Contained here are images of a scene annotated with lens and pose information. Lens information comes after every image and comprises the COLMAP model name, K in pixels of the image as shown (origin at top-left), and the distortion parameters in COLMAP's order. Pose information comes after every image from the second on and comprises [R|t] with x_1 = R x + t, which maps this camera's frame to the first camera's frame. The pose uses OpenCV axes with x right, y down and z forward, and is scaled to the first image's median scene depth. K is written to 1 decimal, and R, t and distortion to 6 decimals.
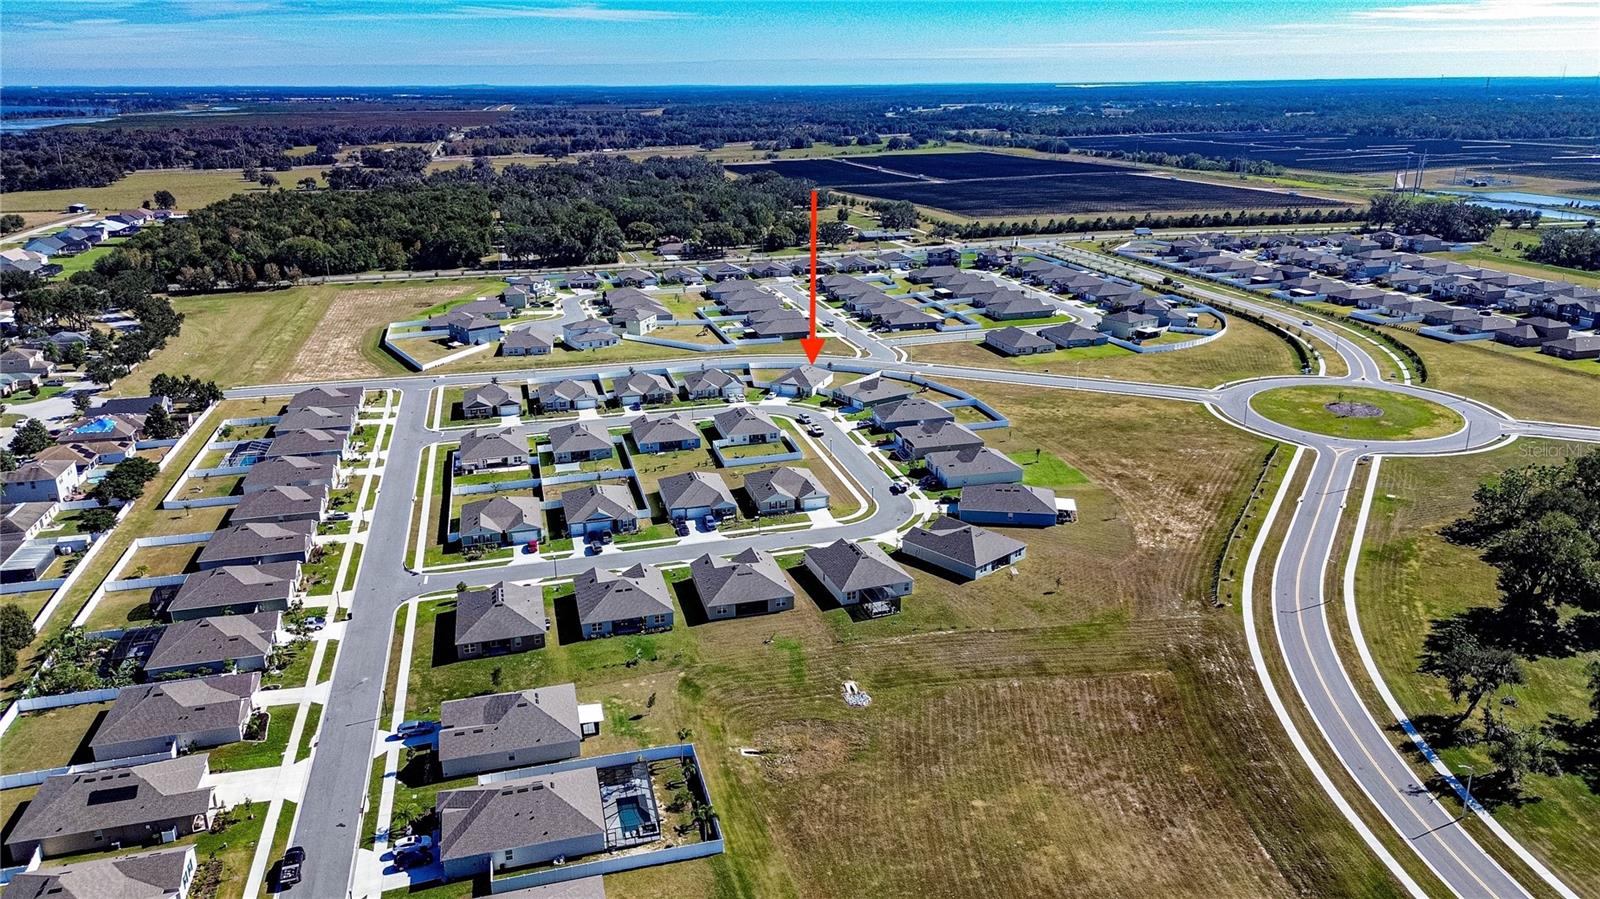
lens RADIAL K [[1126.3, 0, 808.8], [0, 1126.3, 440.0], [0, 0, 1]] dist [0.077250, -0.069826]
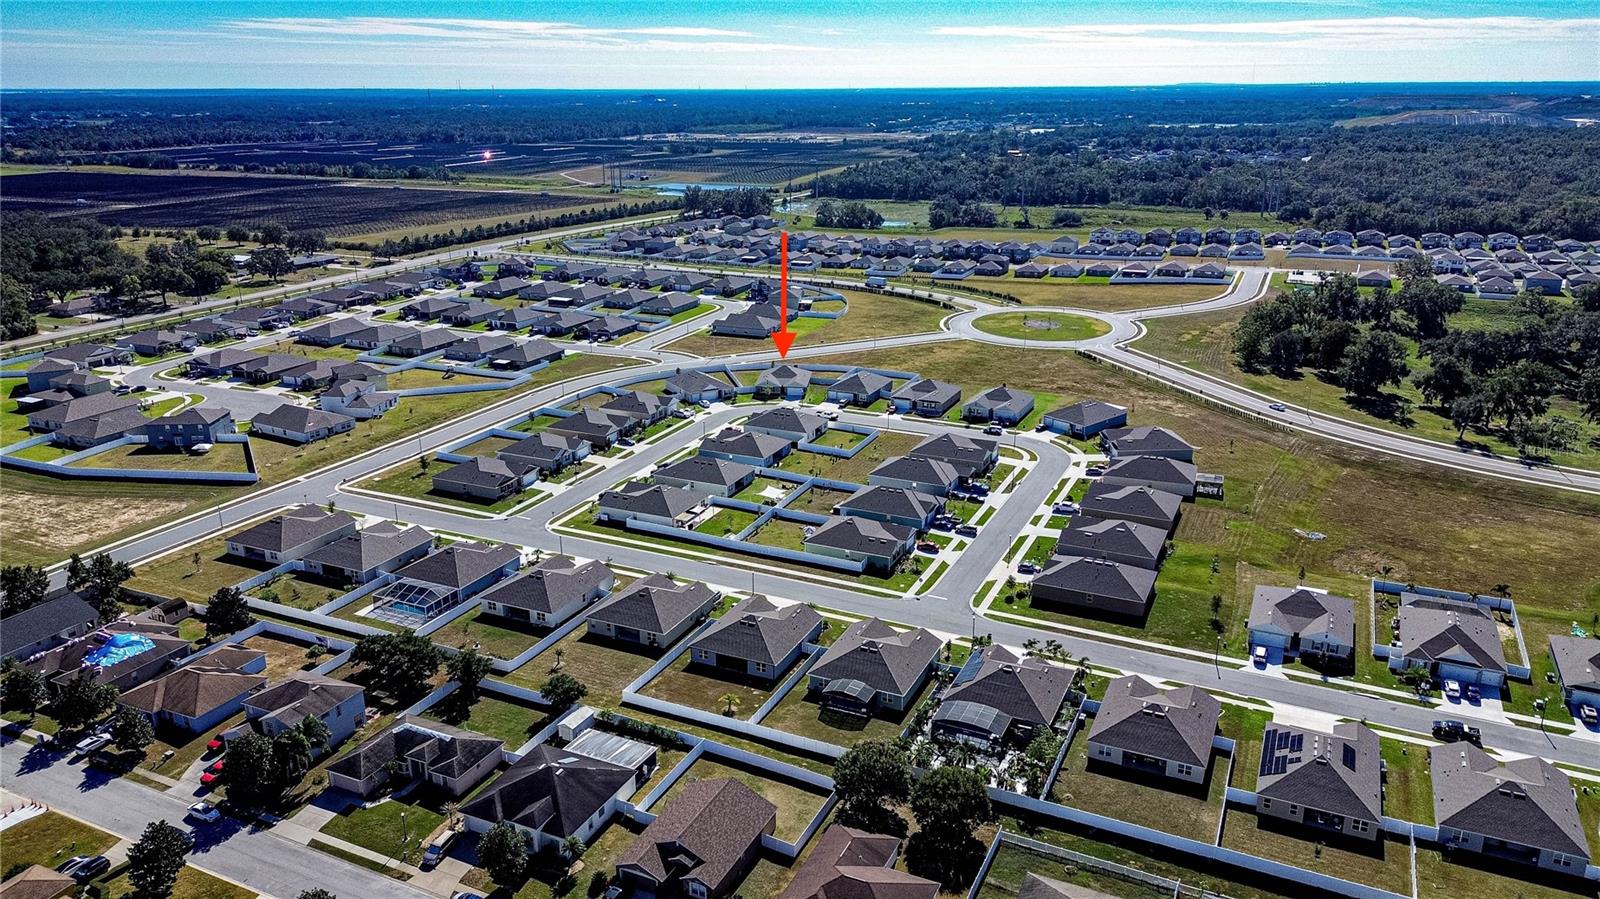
lens RADIAL K [[1126.3, 0, 808.8], [0, 1126.3, 440.0], [0, 0, 1]] dist [0.077250, -0.069826]
pose [[0.651258, -0.226615, 0.724230, -0.952754], [0.232348, 0.968082, 0.093980, -0.109934], [-0.722411, 0.107068, 0.683124, 0.356310]]
